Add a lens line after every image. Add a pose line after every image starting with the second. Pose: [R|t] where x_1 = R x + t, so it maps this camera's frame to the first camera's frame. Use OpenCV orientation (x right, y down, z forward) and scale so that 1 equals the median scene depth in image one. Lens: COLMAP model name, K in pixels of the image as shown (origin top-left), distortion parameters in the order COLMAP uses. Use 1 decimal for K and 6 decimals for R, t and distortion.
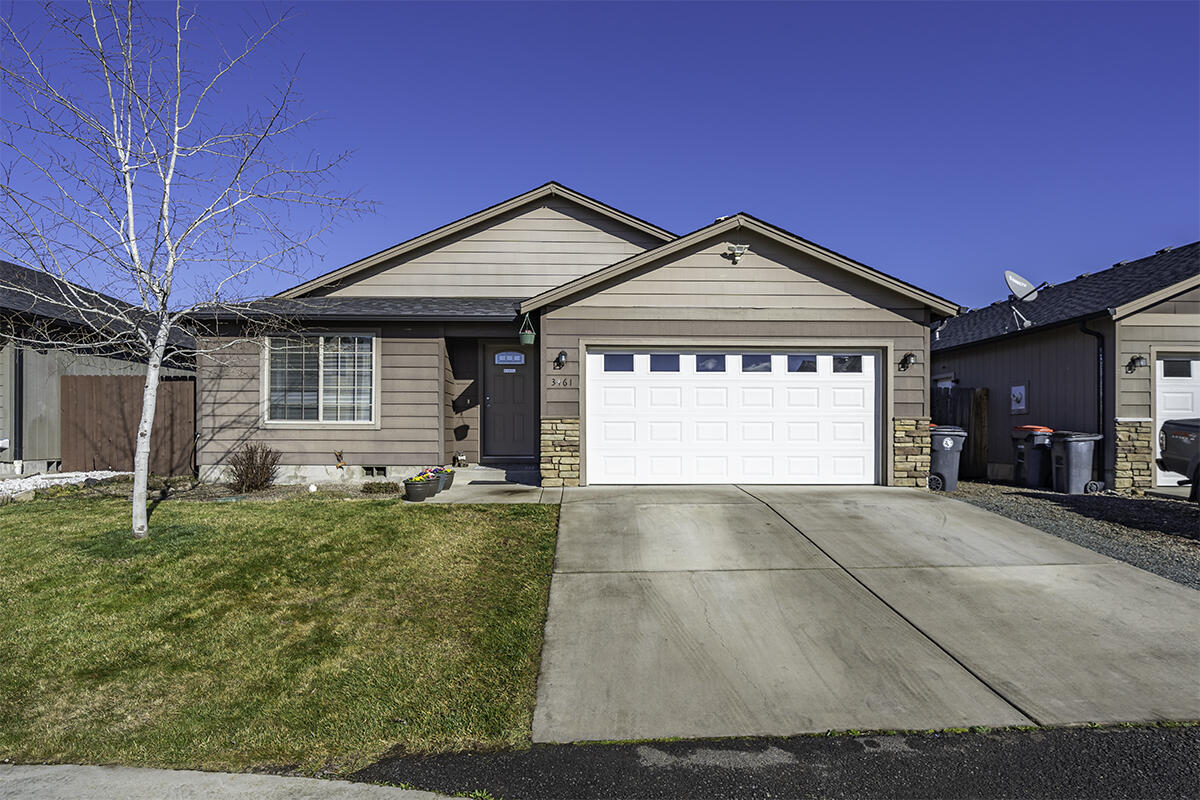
lens RADIAL K [[634.3, 0, 597.3], [0, 634.3, 407.4], [0, 0, 1]] dist [-0.003330, -0.000765]
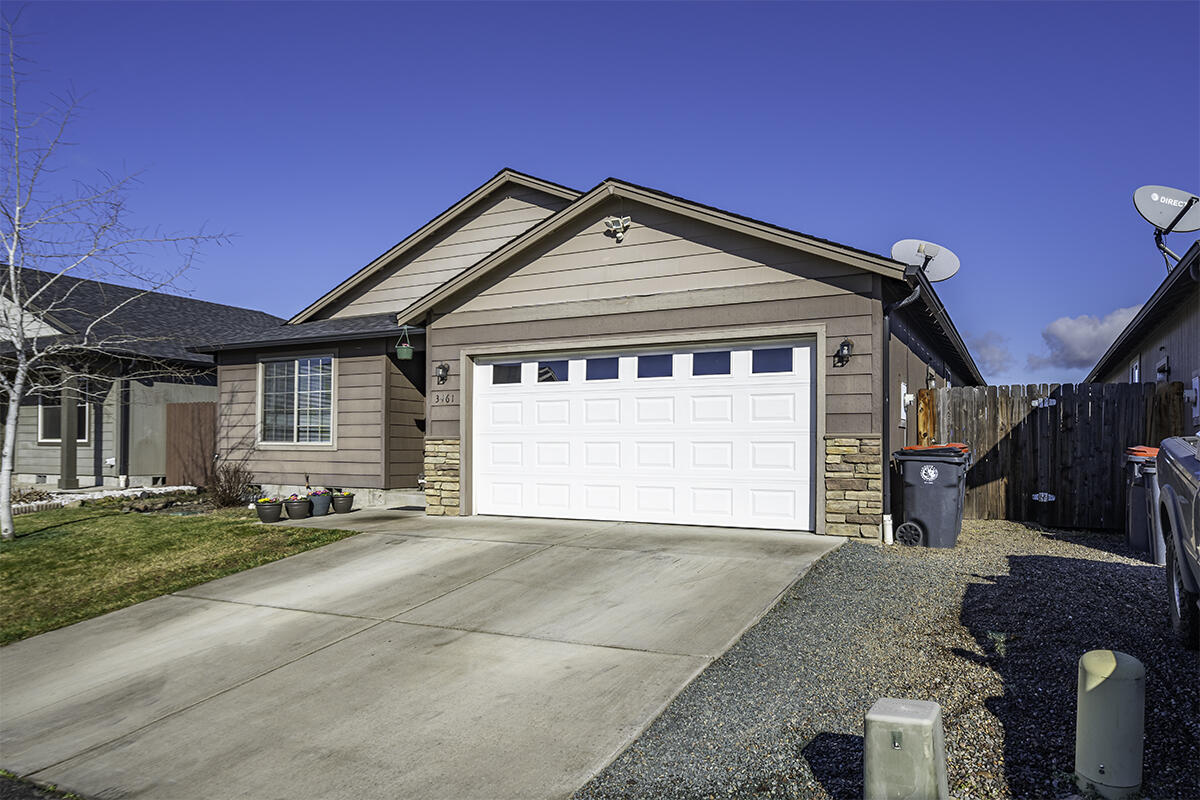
lens RADIAL K [[793.3, 0, 610.8], [0, 793.3, 406.4], [0, 0, 1]] dist [-0.007867, -0.000743]
pose [[0.875536, -0.024993, -0.482505, 0.647255], [0.017337, 0.999643, -0.020320, -0.001787], [0.482841, 0.009426, 0.875657, 0.124630]]
